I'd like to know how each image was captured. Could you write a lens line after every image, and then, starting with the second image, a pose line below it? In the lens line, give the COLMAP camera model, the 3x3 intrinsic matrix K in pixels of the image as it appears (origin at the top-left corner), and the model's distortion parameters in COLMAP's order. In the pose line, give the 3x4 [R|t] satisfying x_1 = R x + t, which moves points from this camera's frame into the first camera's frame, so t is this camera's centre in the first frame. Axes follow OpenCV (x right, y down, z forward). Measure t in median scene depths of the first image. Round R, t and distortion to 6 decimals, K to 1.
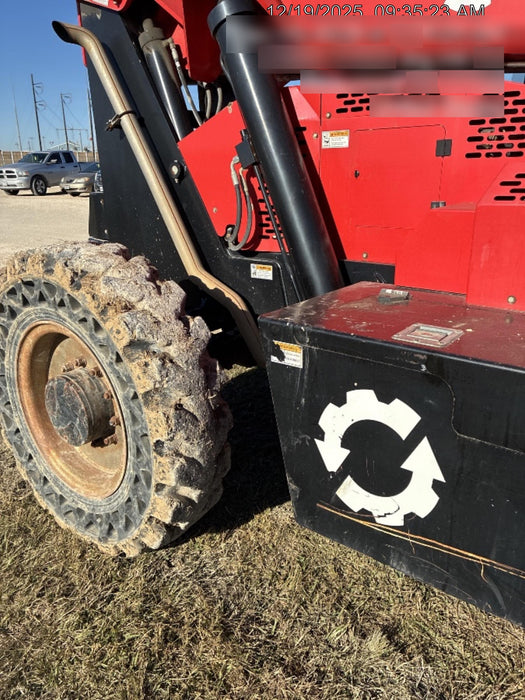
lens RADIAL K [[536.1, 0, 264.4], [0, 536.1, 347.3], [0, 0, 1]] dist [0.040637, -0.052924]
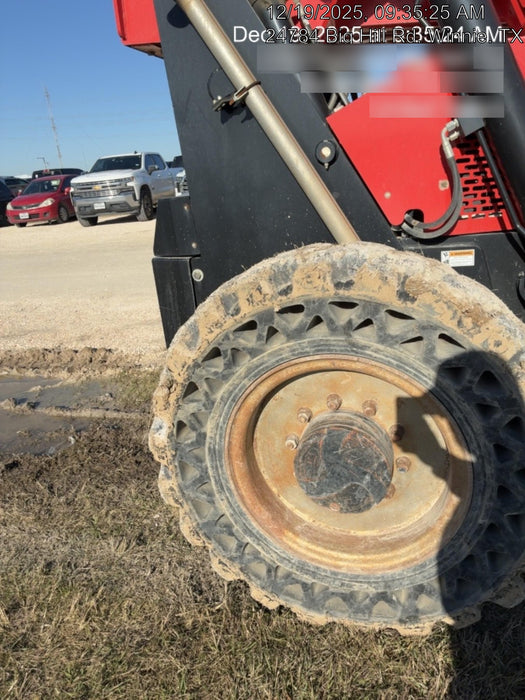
lens RADIAL K [[536.1, 0, 263.2], [0, 536.1, 350.8], [0, 0, 1]] dist [0.040637, -0.052924]
pose [[0.921796, -0.189157, 0.338397, -0.631620], [0.193026, 0.980935, 0.022518, -0.075841], [-0.336205, 0.044562, 0.940734, 0.298201]]
